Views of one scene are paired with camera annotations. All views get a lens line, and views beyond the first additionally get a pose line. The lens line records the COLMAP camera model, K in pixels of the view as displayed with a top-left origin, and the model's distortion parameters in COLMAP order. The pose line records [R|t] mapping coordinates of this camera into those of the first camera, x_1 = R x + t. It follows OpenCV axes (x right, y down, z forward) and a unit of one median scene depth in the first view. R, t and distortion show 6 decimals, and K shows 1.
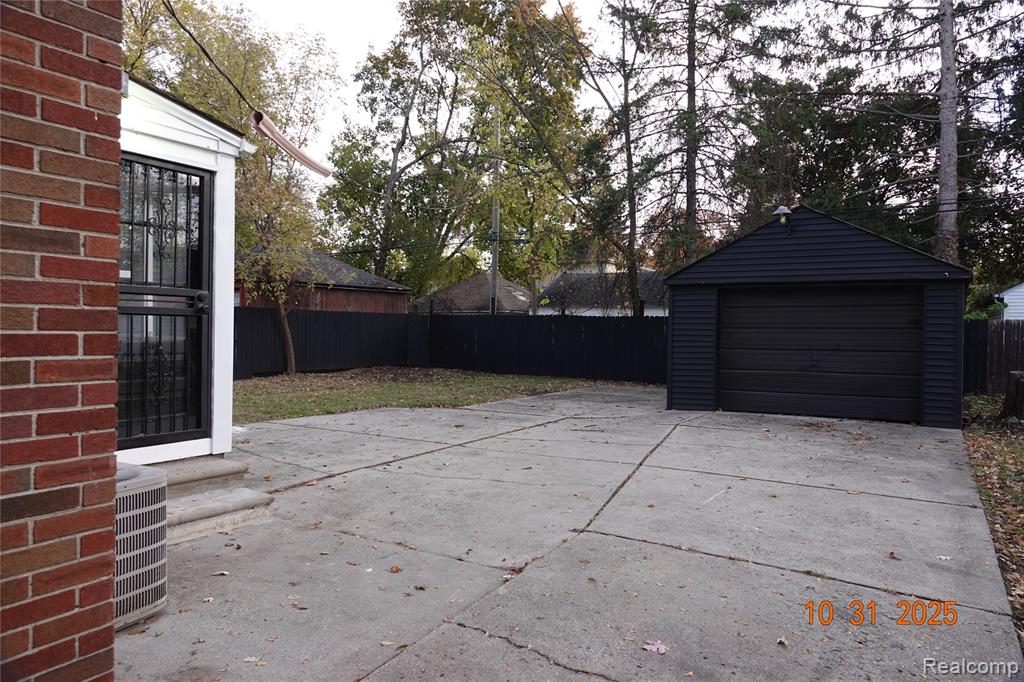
lens RADIAL K [[709.9, 0, 511.1], [0, 709.9, 339.5], [0, 0, 1]] dist [0.012852, -0.006582]
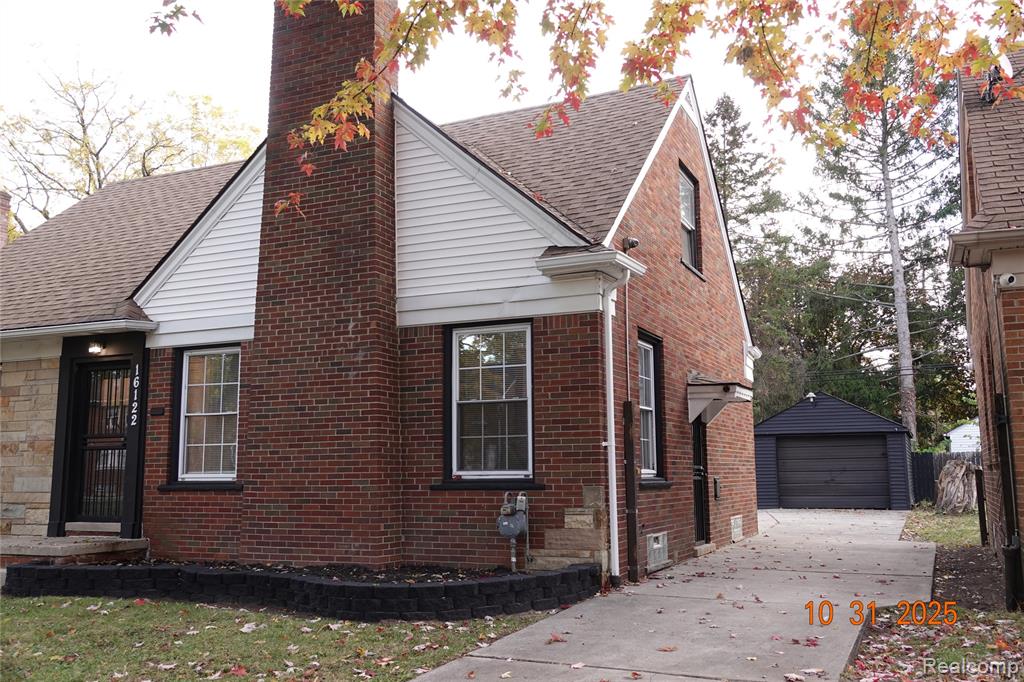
lens RADIAL K [[924.6, 0, 511.0], [0, 924.6, 336.8], [0, 0, 1]] dist [0.016016, -0.007537]
pose [[0.993464, -0.005378, 0.114020, -0.353709], [0.023791, 0.986708, -0.160749, 0.020306], [-0.111640, 0.162411, 0.980387, -0.688783]]
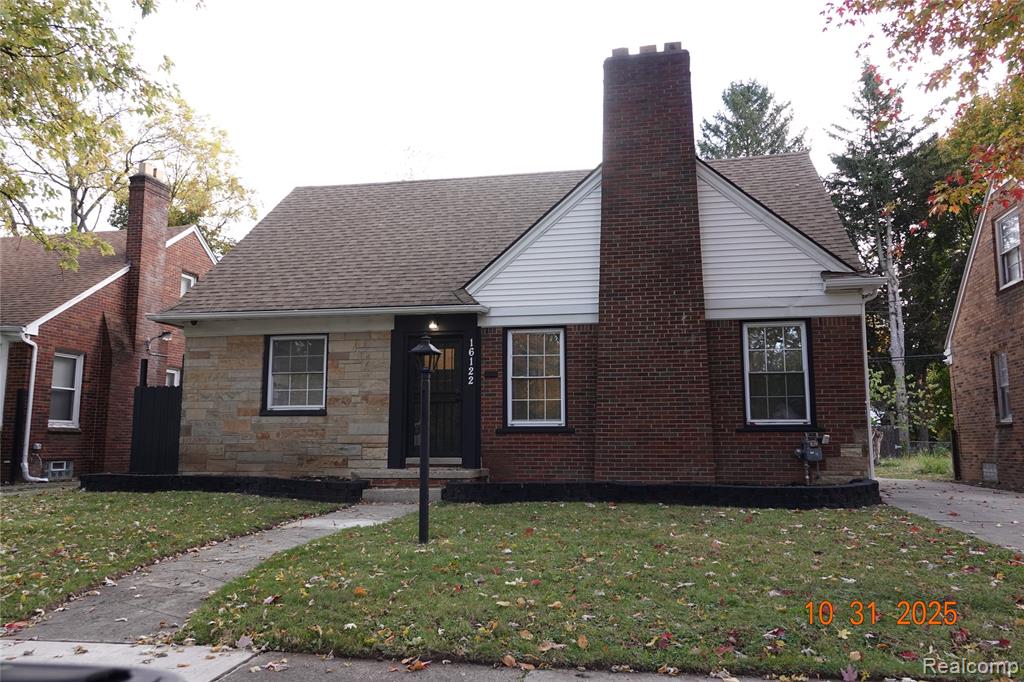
lens RADIAL K [[795.8, 0, 516.9], [0, 795.8, 338.6], [0, 0, 1]] dist [0.017990, 0.004741]
pose [[0.940206, 0.031672, 0.339132, -0.694925], [0.019317, 0.989107, -0.145929, 0.035029], [-0.340059, 0.143754, 0.929352, -0.716262]]
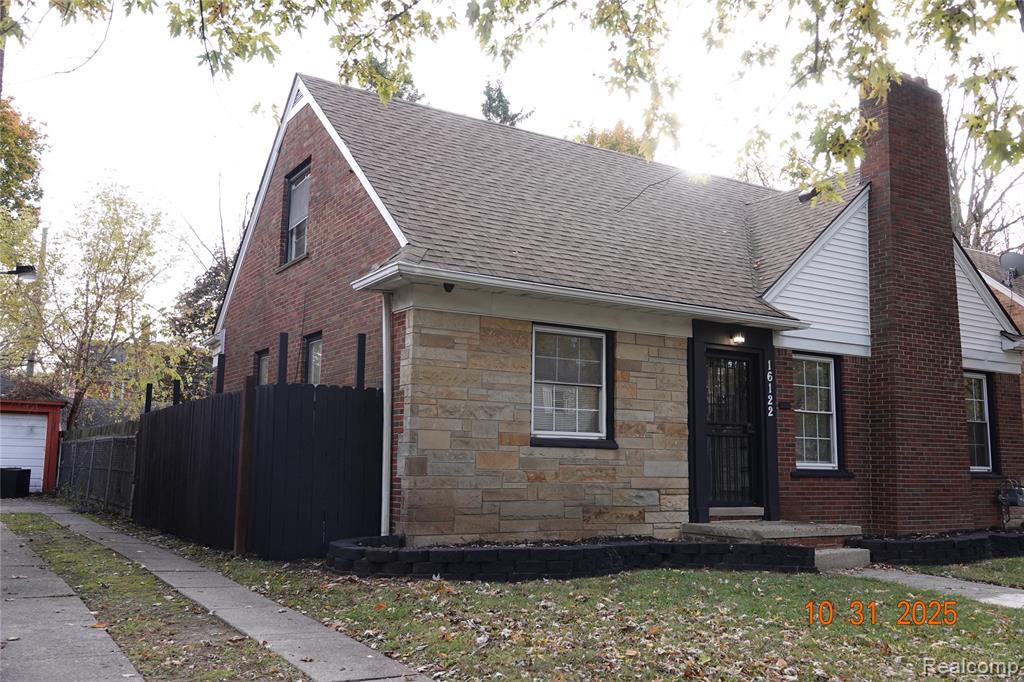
lens RADIAL K [[924.6, 0, 512.8], [0, 924.6, 338.6], [0, 0, 1]] dist [0.016016, -0.007537]
pose [[0.455335, 0.115353, 0.882816, -1.121502], [0.008054, 0.990997, -0.133643, 0.006858], [-0.890284, 0.067963, 0.450306, -0.237450]]
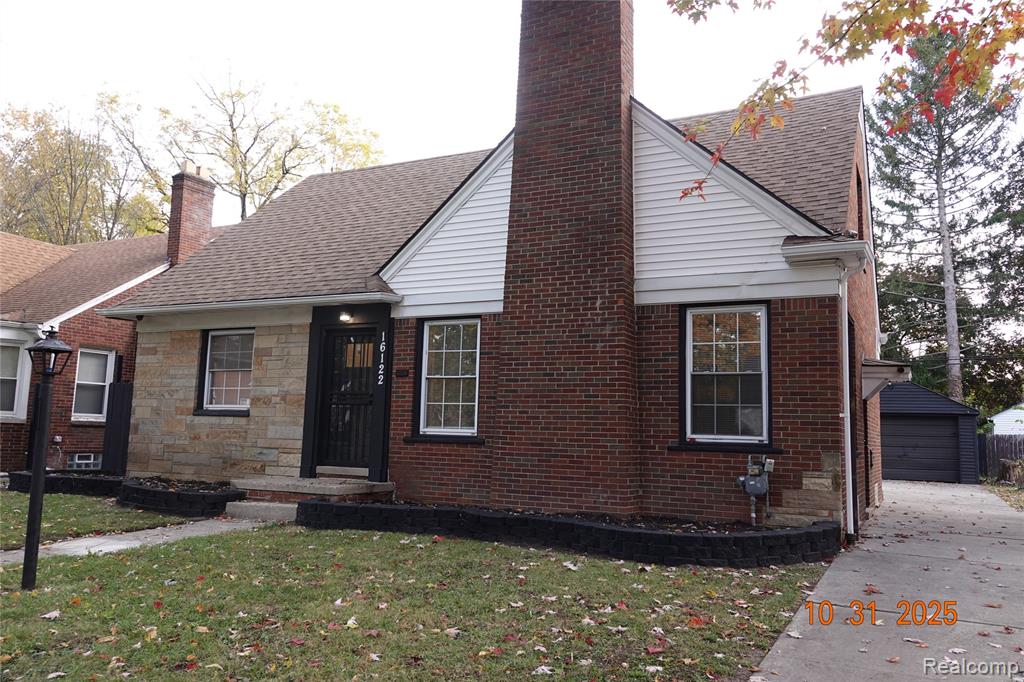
lens RADIAL K [[795.8, 0, 515.1], [0, 795.8, 338.5], [0, 0, 1]] dist [0.017990, 0.004741]
pose [[0.997527, 0.022756, 0.066491, -0.459365], [-0.013347, 0.990249, -0.138670, 0.021523], [-0.068999, 0.137440, 0.988104, -0.664278]]
